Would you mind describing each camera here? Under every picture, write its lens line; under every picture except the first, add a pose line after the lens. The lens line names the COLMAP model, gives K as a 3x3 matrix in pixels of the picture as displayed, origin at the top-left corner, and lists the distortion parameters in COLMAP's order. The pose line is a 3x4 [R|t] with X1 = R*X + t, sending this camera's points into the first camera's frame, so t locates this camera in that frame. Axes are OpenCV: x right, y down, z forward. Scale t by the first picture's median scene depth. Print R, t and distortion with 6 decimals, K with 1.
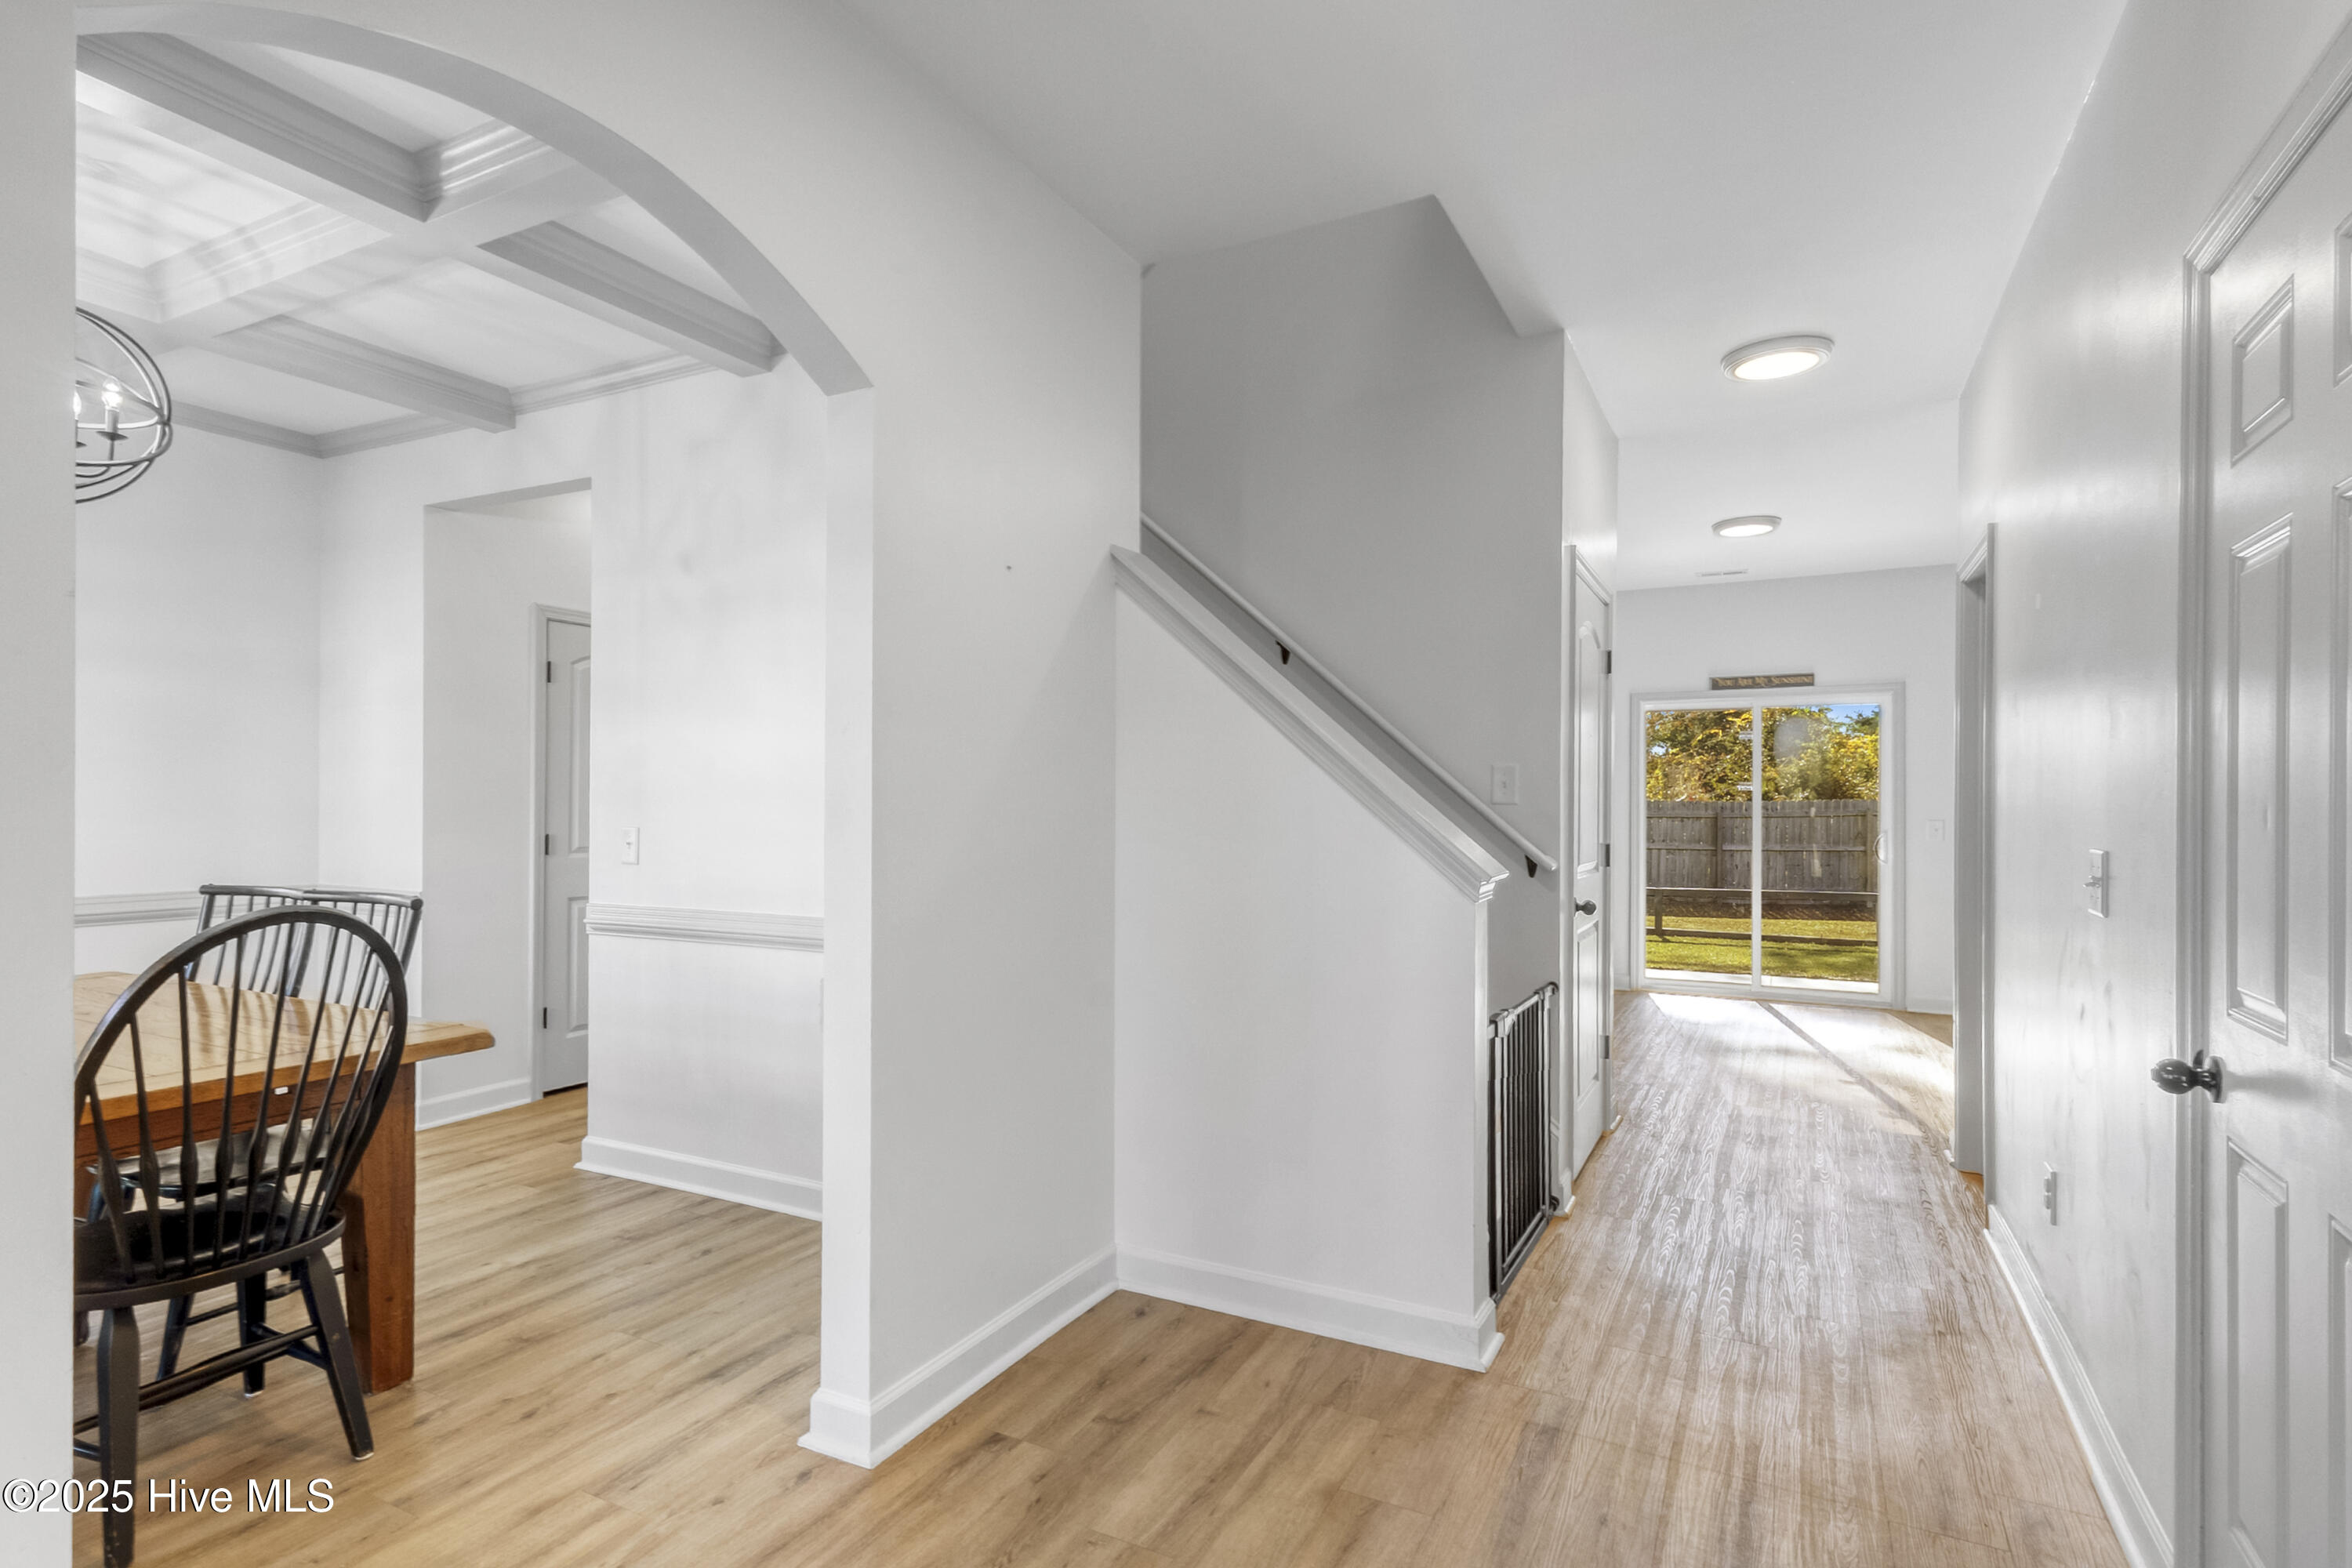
lens RADIAL K [[1185.5, 0, 1177.9], [0, 1185.5, 797.7], [0, 0, 1]] dist [0.001766, -0.000059]
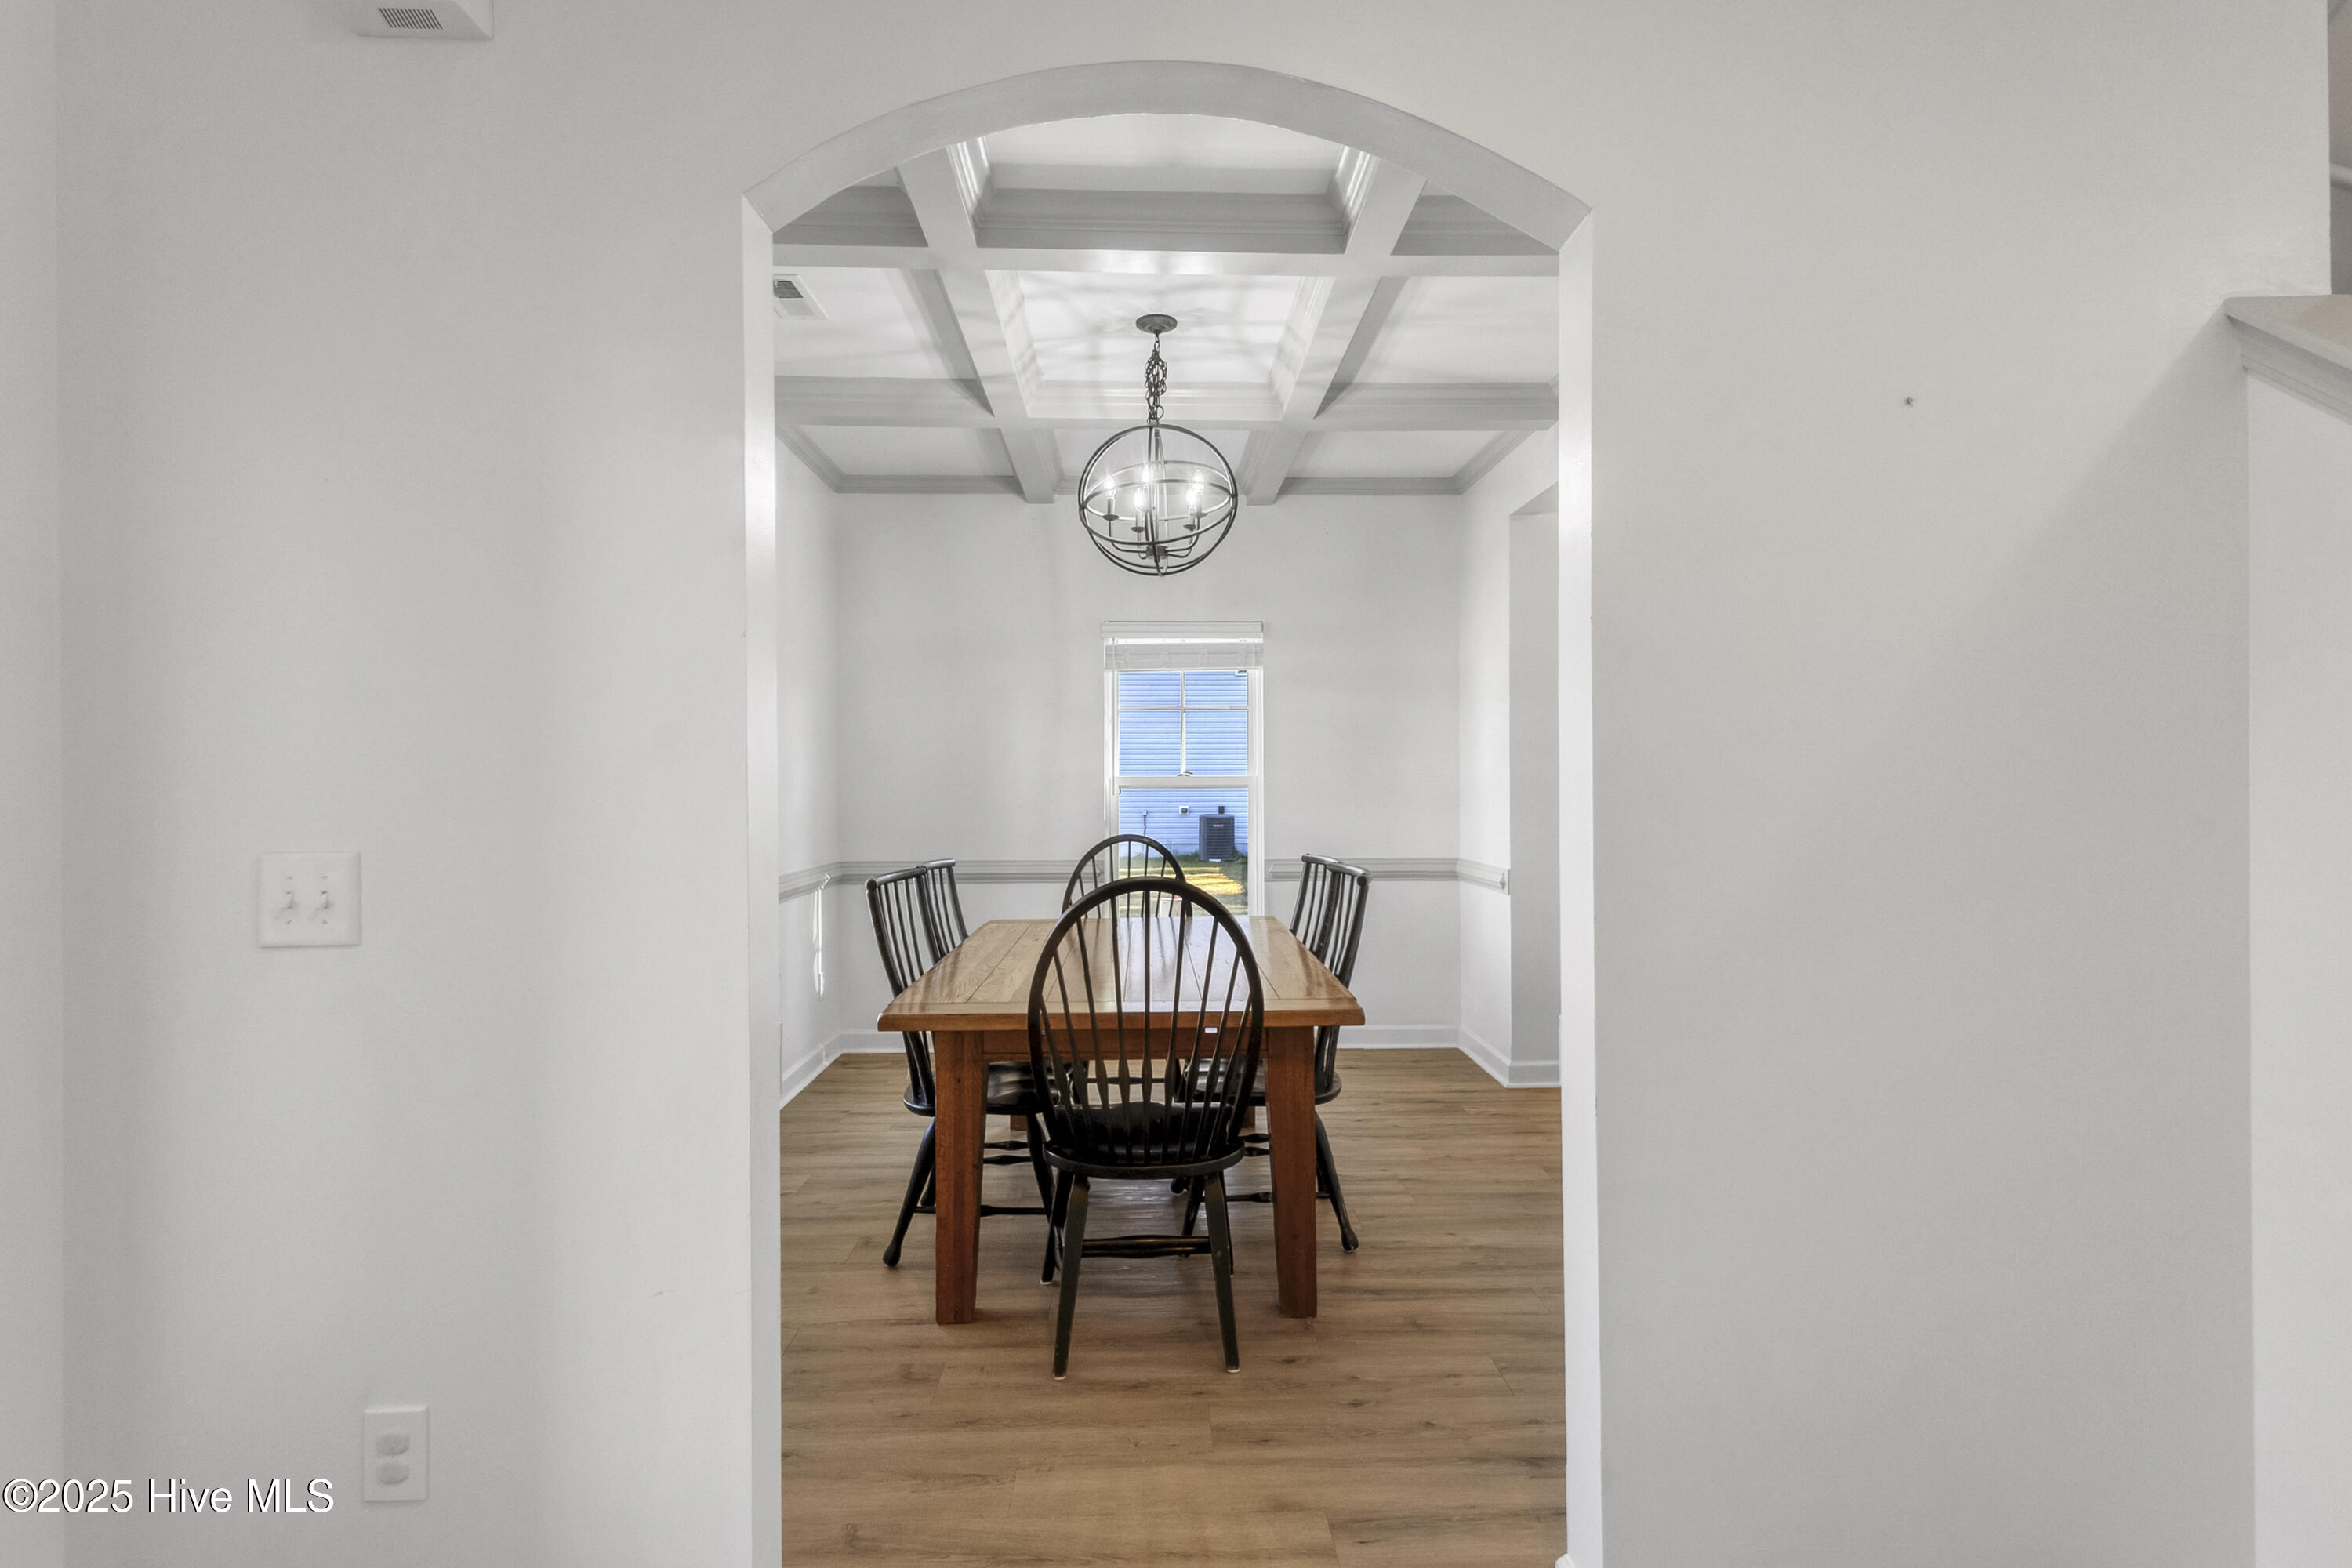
lens RADIAL K [[1109.2, 0, 1167.5], [0, 1109.2, 787.1], [0, 0, 1]] dist [0.017368, -0.002132]
pose [[0.471780, -0.007432, -0.881685, 0.200601], [0.011486, 0.999931, -0.002283, 0.003517], [0.881642, -0.009050, 0.471833, 0.411238]]
